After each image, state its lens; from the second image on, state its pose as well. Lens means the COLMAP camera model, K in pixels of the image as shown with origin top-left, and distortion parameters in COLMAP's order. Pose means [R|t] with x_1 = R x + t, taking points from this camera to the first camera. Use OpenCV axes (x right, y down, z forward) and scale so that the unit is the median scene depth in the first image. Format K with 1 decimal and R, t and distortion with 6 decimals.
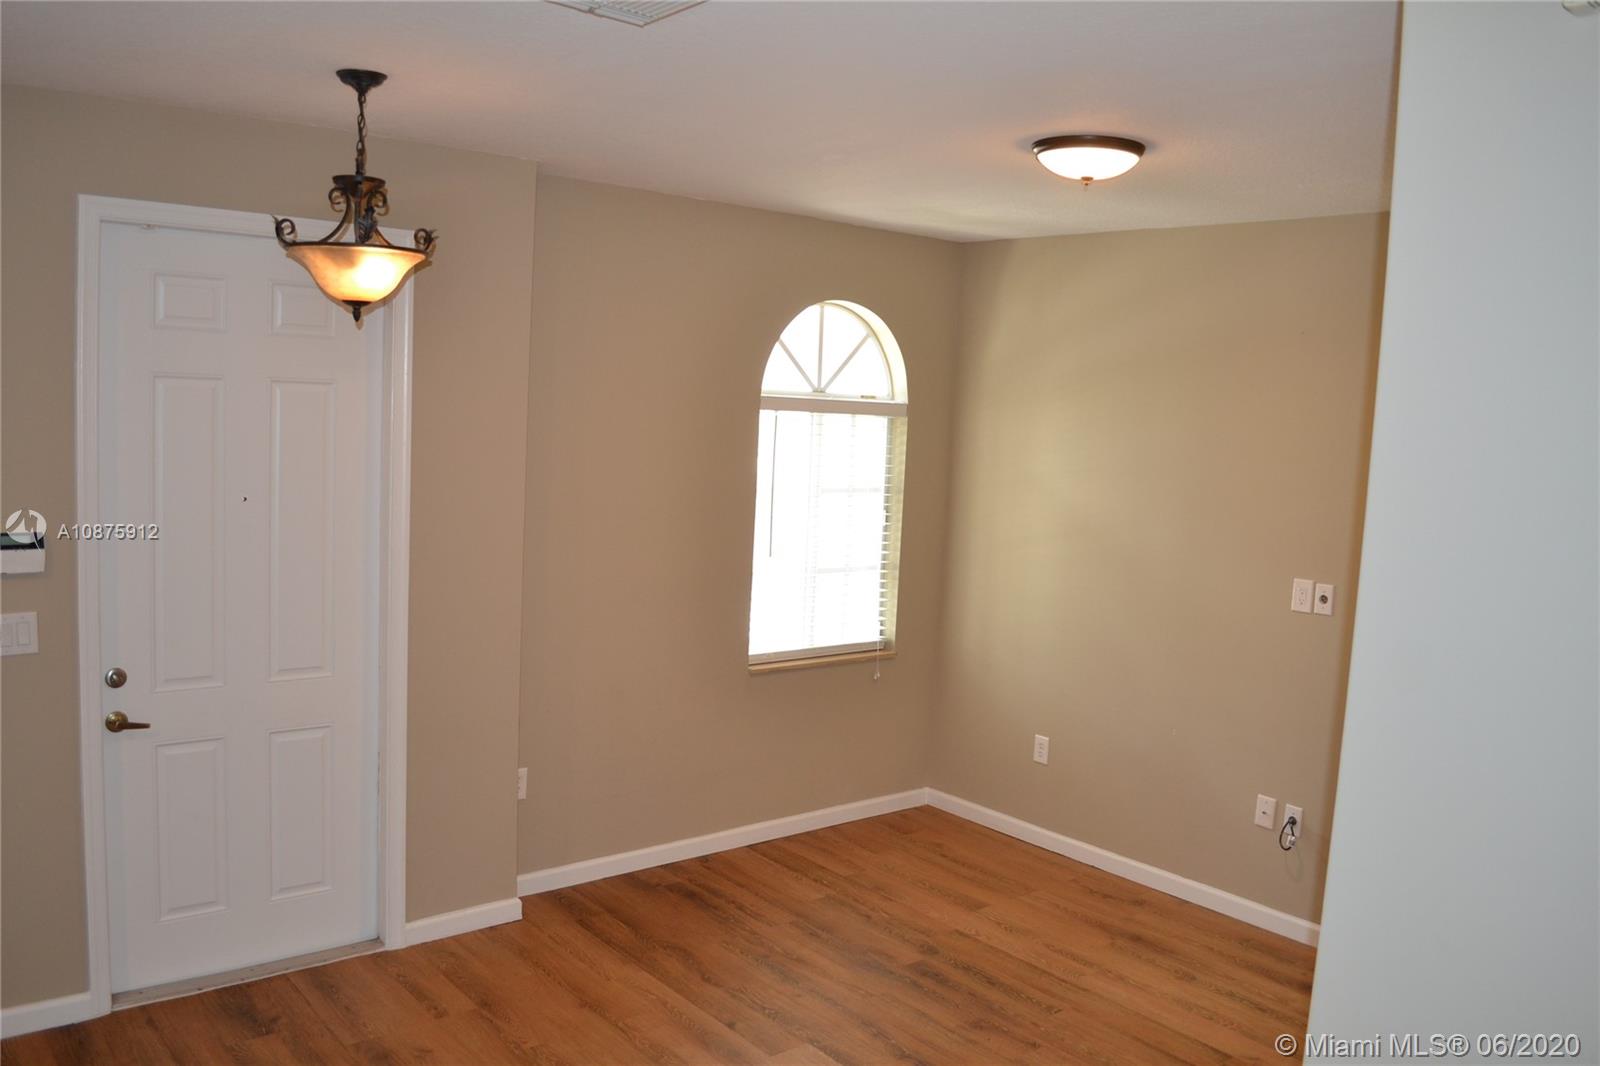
lens RADIAL K [[1280.4, 0, 802.6], [0, 1280.4, 535.5], [0, 0, 1]] dist [-0.081710, 0.008326]
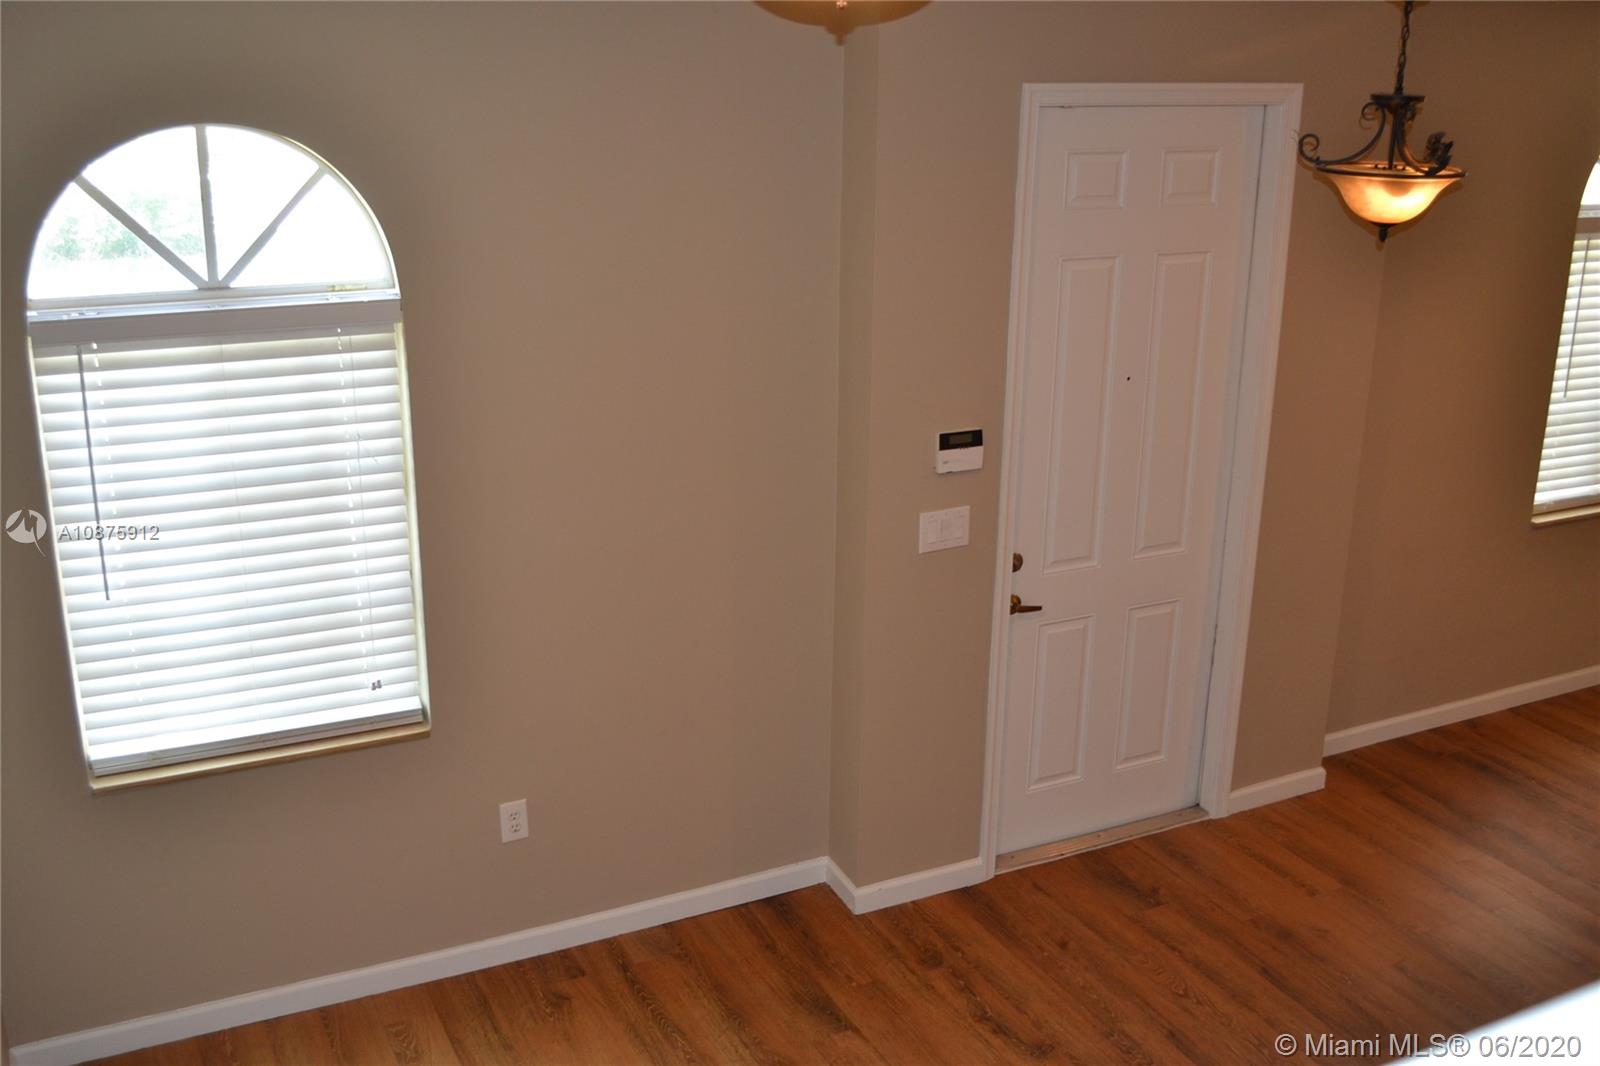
lens RADIAL K [[1589.0, 0, 805.0], [0, 1589.0, 535.7], [0, 0, 1]] dist [-0.065166, 0.000000]
pose [[0.973745, 0.035267, -0.224893, -0.371948], [0.010647, 0.979790, 0.199744, -0.143138], [0.227392, -0.196894, 0.953690, -0.222657]]
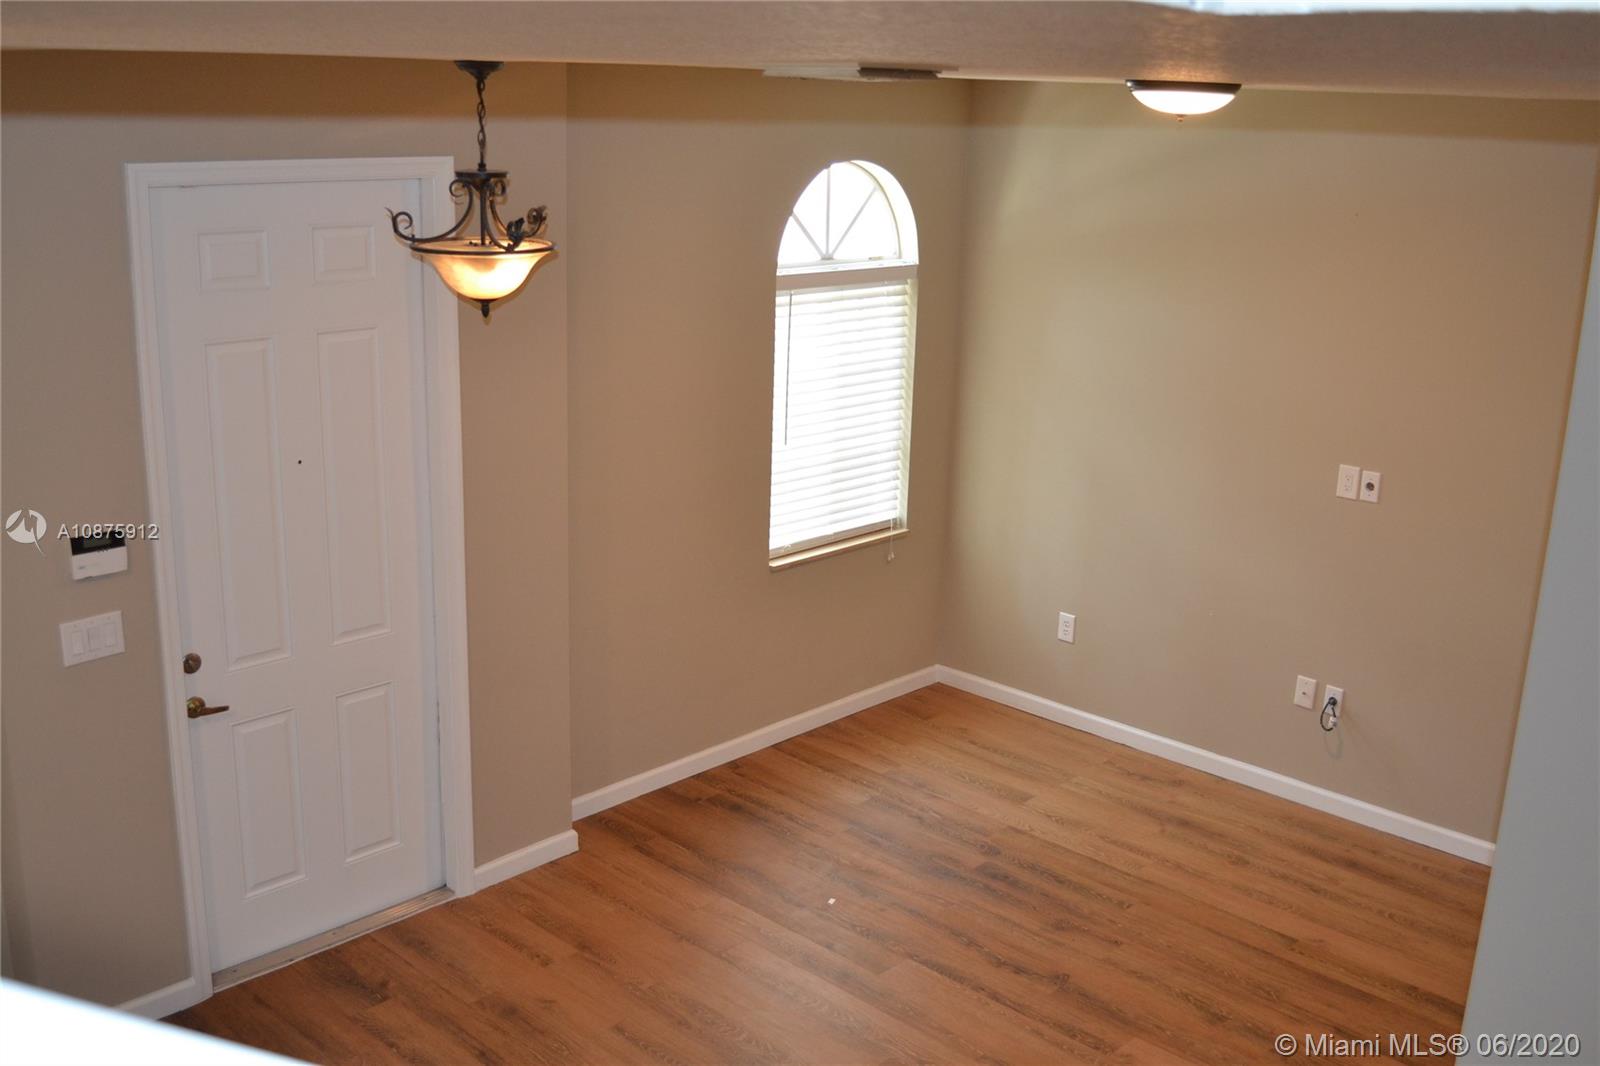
lens RADIAL K [[1589.0, 0, 801.2], [0, 1589.0, 537.1], [0, 0, 1]] dist [-0.065166, 0.000000]
pose [[0.992594, -0.051046, 0.110238, -0.186939], [0.031146, 0.984036, 0.175222, -0.153907], [-0.117423, -0.170491, 0.978338, -0.186190]]
